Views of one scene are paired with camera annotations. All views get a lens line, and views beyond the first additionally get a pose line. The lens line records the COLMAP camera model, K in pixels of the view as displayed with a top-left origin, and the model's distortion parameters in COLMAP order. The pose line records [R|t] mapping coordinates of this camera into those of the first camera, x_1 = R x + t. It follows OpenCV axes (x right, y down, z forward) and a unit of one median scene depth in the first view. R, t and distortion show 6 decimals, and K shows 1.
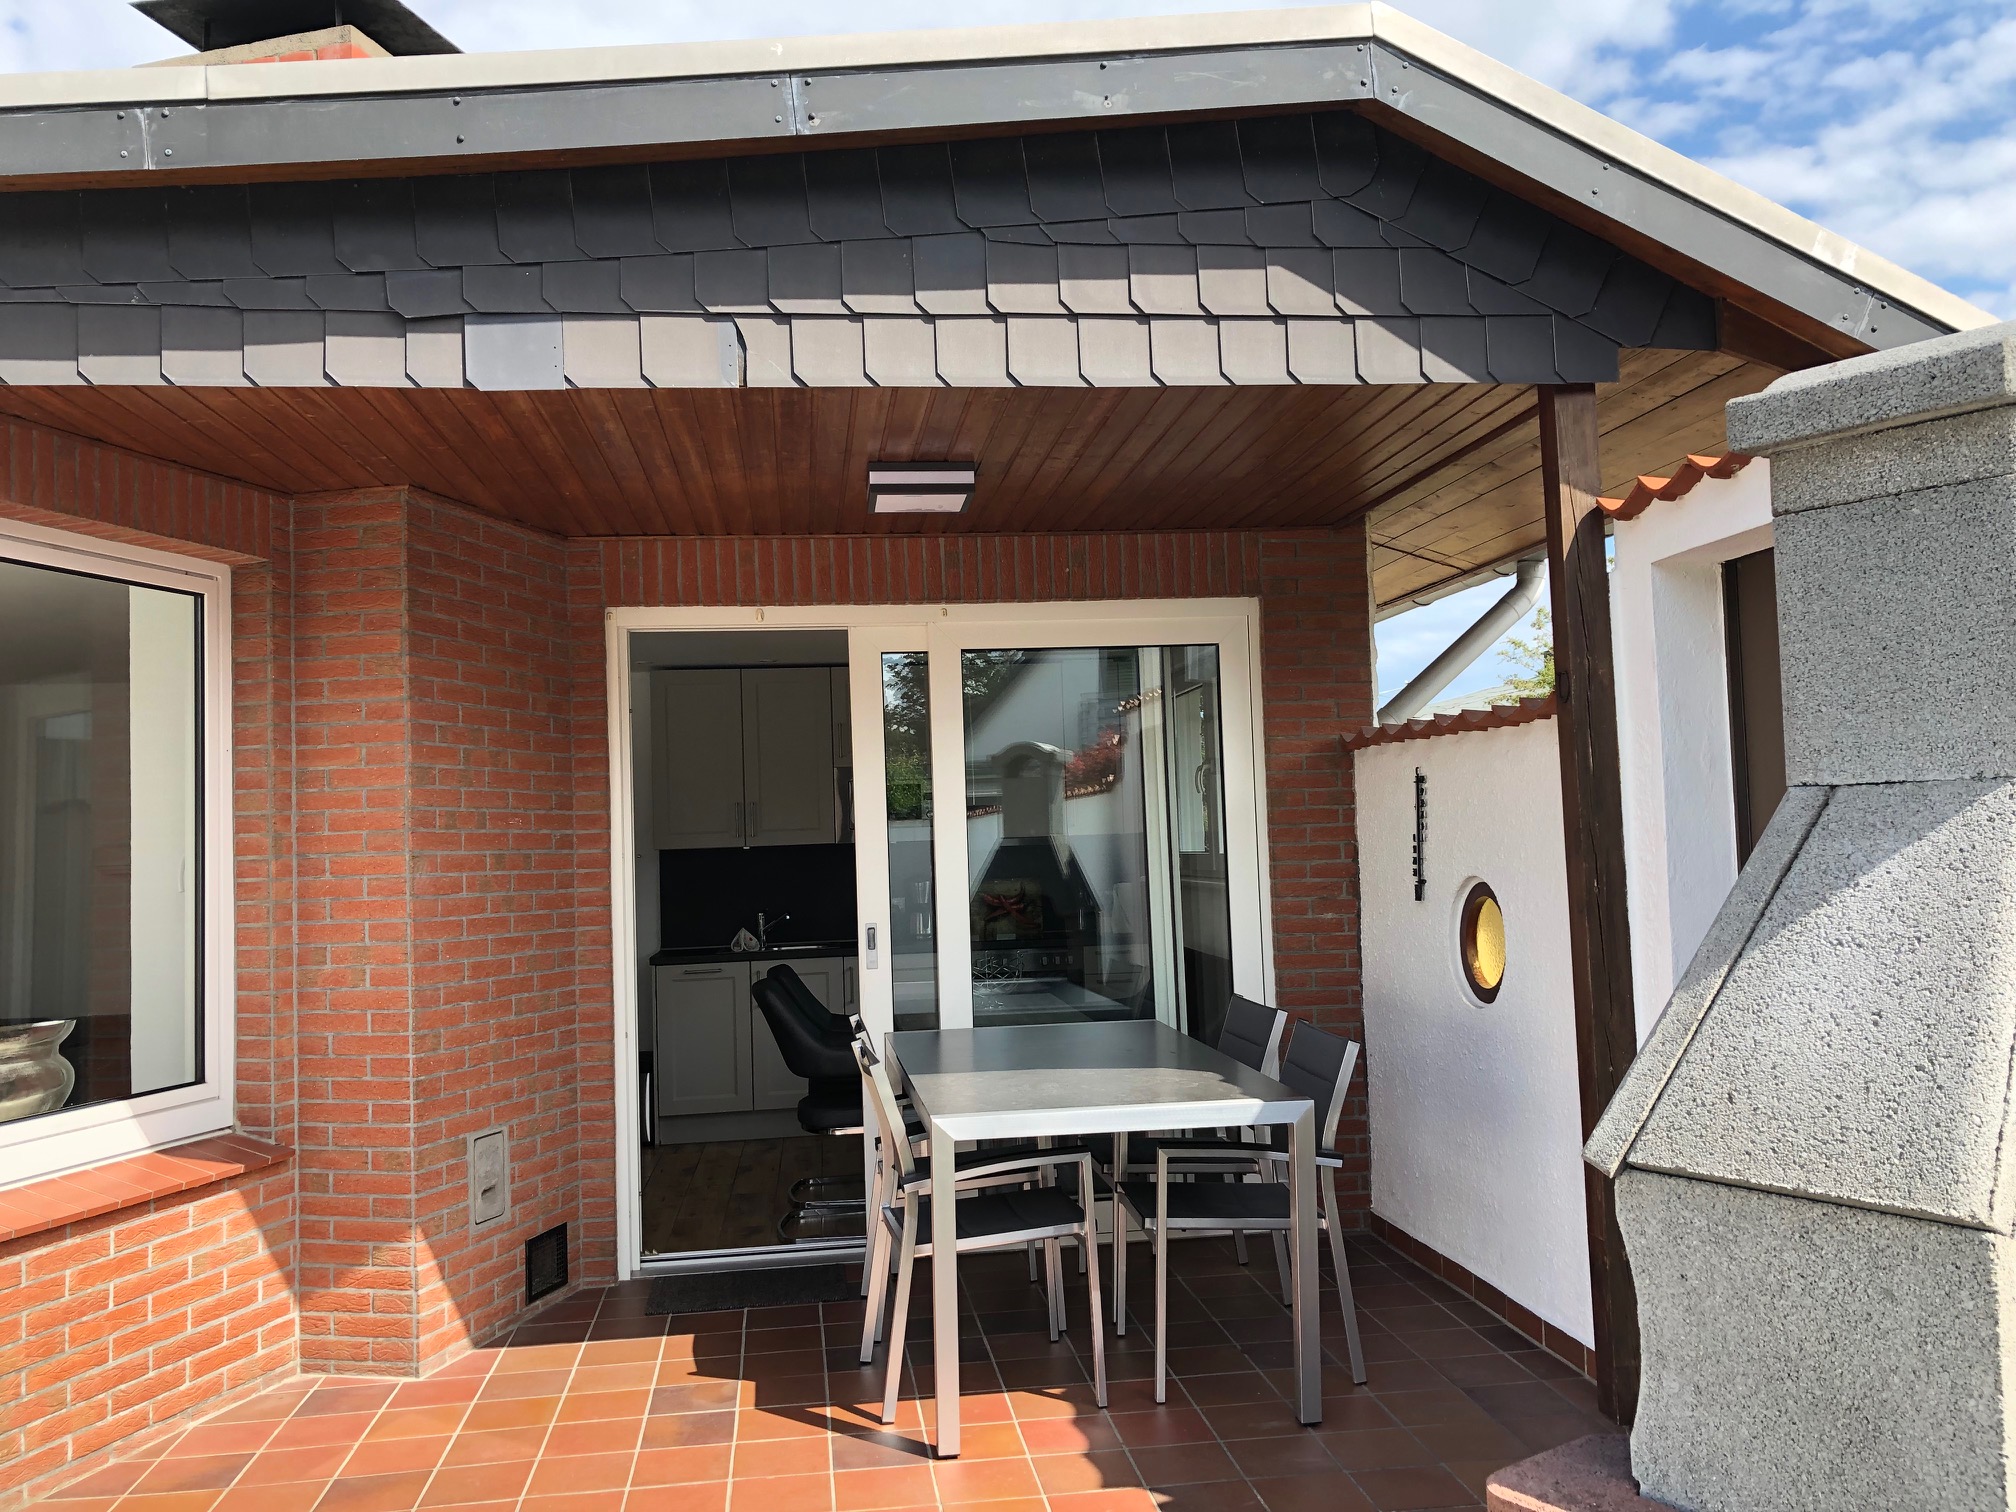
lens RADIAL K [[1635.2, 0, 1020.8], [0, 1635.2, 757.4], [0, 0, 1]] dist [0.173619, -0.507268]
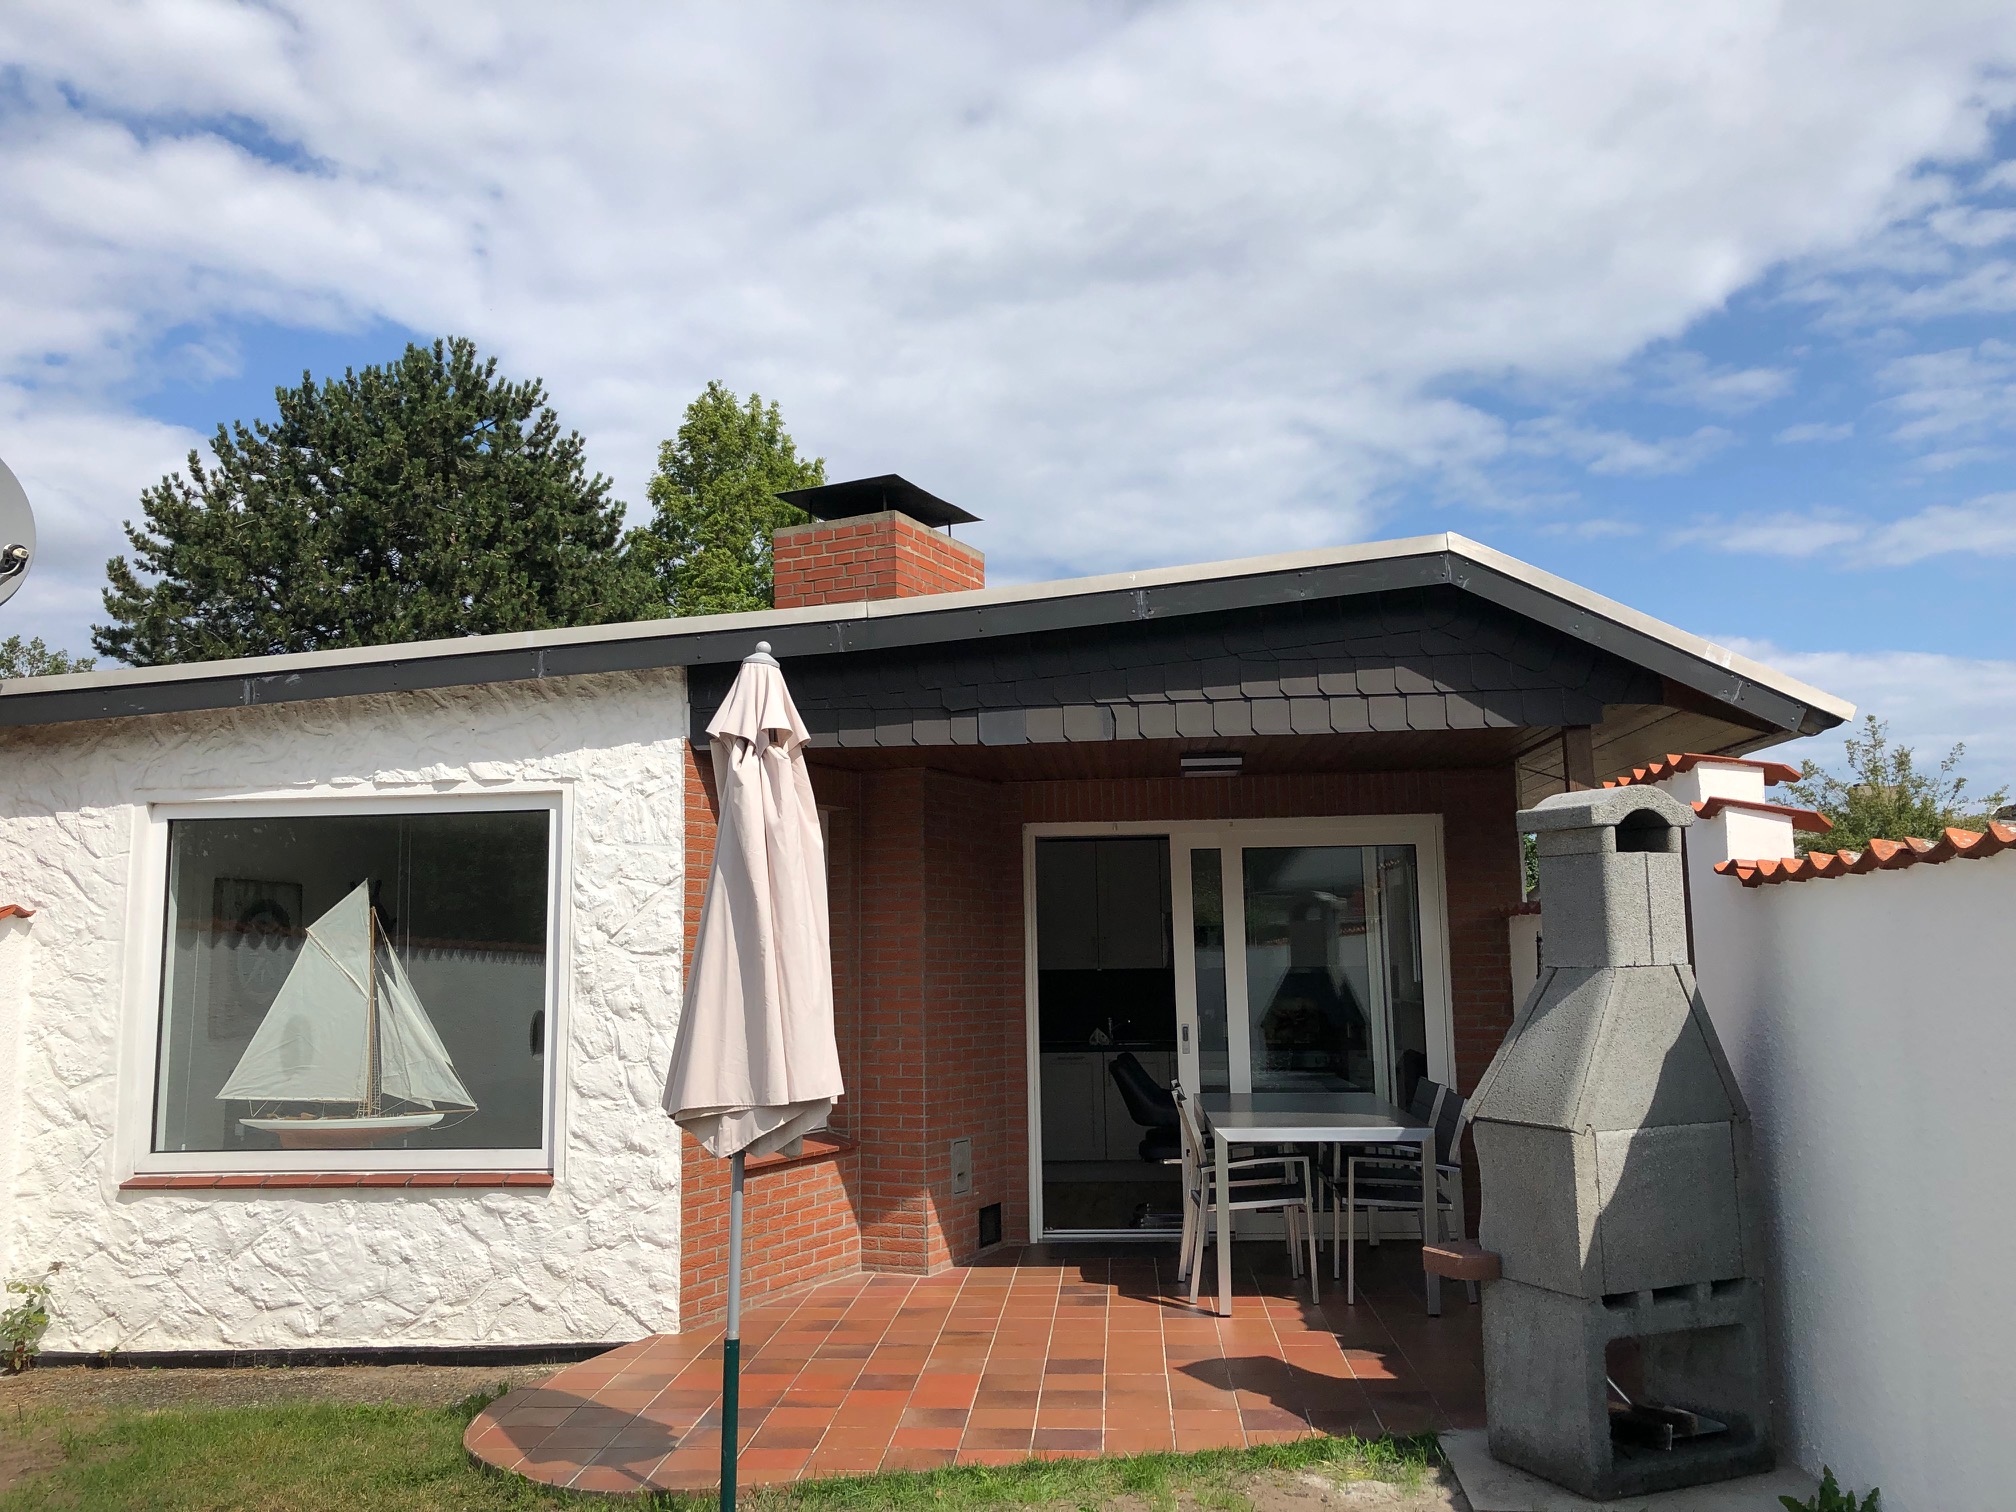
lens RADIAL K [[1635.2, 0, 1020.8], [0, 1635.2, 757.4], [0, 0, 1]] dist [0.173619, -0.507268]
pose [[0.979947, -0.007370, -0.199122, 0.084223], [-0.006339, 0.997657, -0.068121, -0.053951], [0.199158, 0.068017, 0.977604, -0.706224]]
